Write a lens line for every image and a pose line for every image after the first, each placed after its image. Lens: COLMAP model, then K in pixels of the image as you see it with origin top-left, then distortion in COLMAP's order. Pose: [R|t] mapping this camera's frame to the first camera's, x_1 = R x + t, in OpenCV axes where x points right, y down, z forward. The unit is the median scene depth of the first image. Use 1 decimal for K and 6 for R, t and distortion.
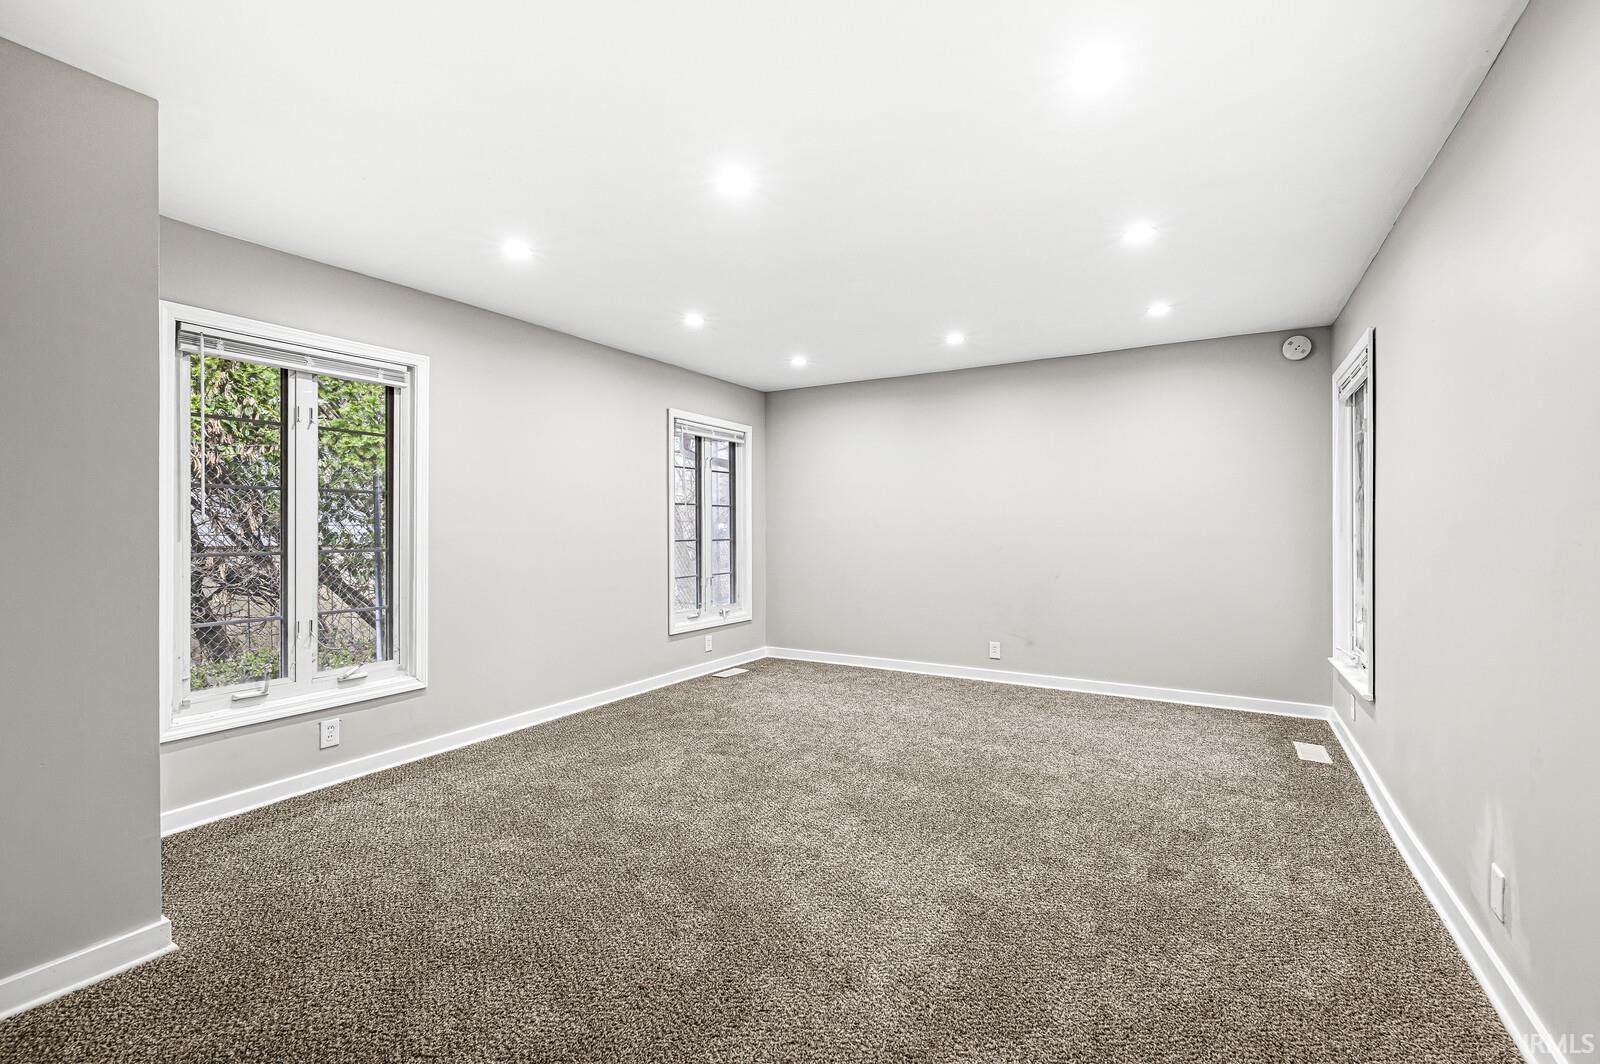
lens RADIAL K [[712.6, 0, 809.9], [0, 712.6, 530.5], [0, 0, 1]] dist [-0.001357, 0.000387]
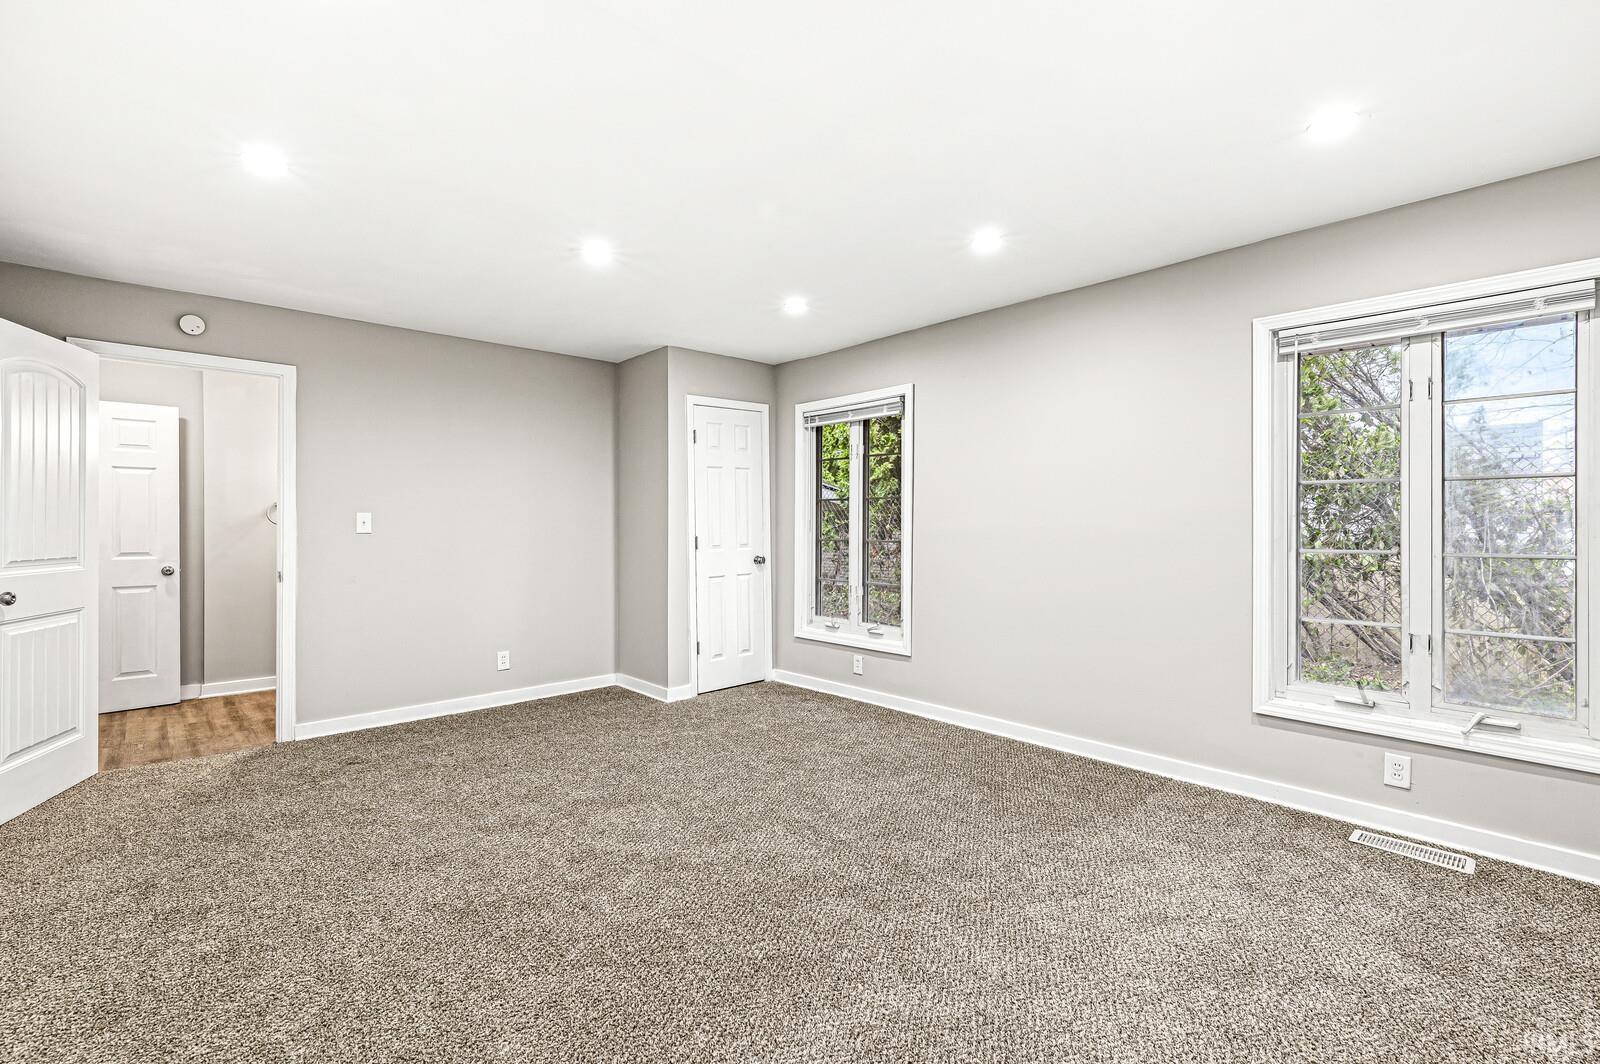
lens RADIAL K [[716.5, 0, 797.4], [0, 716.5, 519.2], [0, 0, 1]] dist [0.000822, 0.000251]
pose [[-0.319100, -0.000590, -0.947721, 0.708230], [-0.000906, 1.000000, -0.000318, -0.012608], [0.947721, 0.000757, -0.319100, 1.258856]]
